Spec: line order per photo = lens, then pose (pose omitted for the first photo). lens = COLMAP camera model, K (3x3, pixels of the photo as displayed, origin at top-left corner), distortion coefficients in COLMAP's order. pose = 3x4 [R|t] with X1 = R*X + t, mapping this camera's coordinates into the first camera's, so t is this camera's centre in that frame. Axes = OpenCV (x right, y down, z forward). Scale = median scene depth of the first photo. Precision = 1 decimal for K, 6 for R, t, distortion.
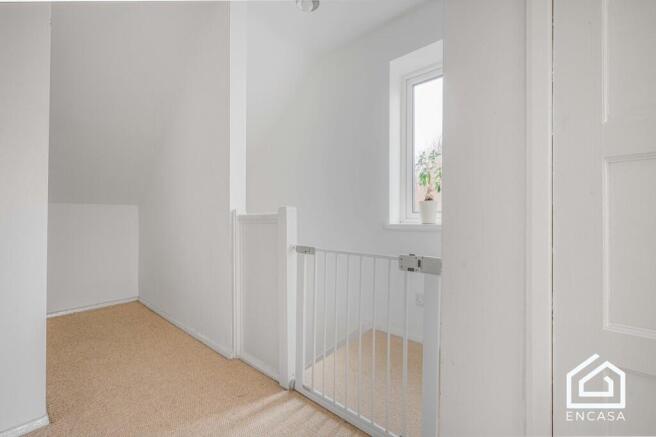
lens RADIAL K [[264.6, 0, 328.0], [0, 264.6, 218.5], [0, 0, 1]] dist [0.000236, 0.000038]
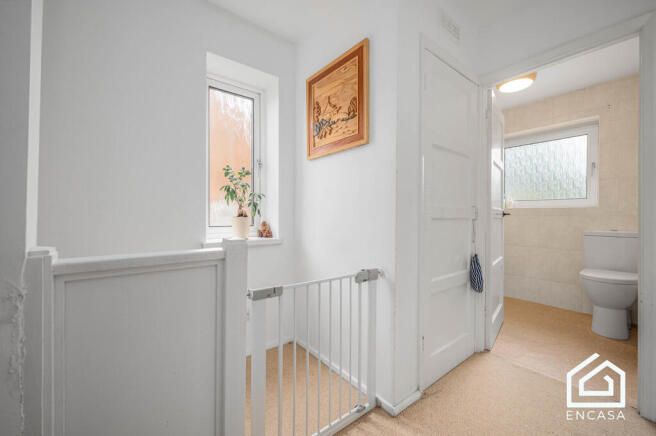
lens RADIAL K [[264.6, 0, 328.0], [0, 264.6, 218.0], [0, 0, 1]] dist [0.000236, 0.000038]
pose [[0.198081, -0.013546, 0.980092, -0.791593], [-0.007299, 0.999856, 0.015294, -0.113122], [-0.980158, -0.010183, 0.197954, 0.669451]]
